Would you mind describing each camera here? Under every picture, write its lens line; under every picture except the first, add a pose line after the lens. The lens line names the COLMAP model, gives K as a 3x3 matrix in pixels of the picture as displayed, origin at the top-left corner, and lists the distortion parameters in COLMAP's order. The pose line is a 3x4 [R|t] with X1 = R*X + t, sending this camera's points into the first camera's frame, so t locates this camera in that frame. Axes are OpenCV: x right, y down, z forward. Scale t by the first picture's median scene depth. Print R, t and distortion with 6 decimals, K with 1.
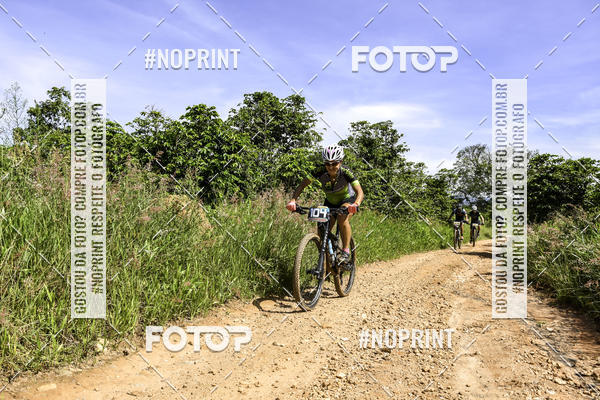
lens RADIAL K [[627.4, 0, 293.4], [0, 627.4, 198.2], [0, 0, 1]] dist [-0.058699, 0.152412]
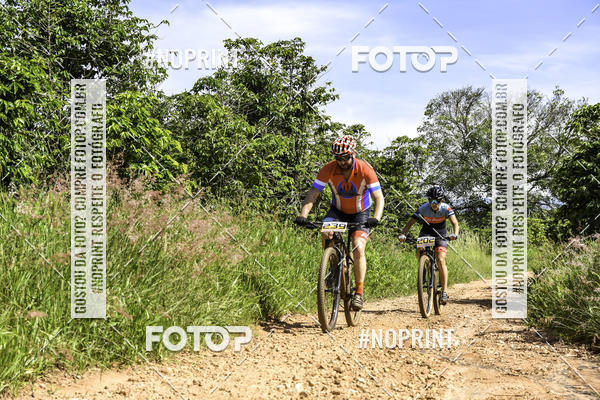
lens RADIAL K [[1055.2, 0, 328.9], [0, 1055.2, 200.3], [0, 0, 1]] dist [-0.002742, 1.372888]
pose [[0.994682, -0.010247, 0.102484, 0.084834], [0.006870, 0.999424, 0.033242, -0.022071], [-0.102766, -0.032361, 0.994179, 0.154136]]
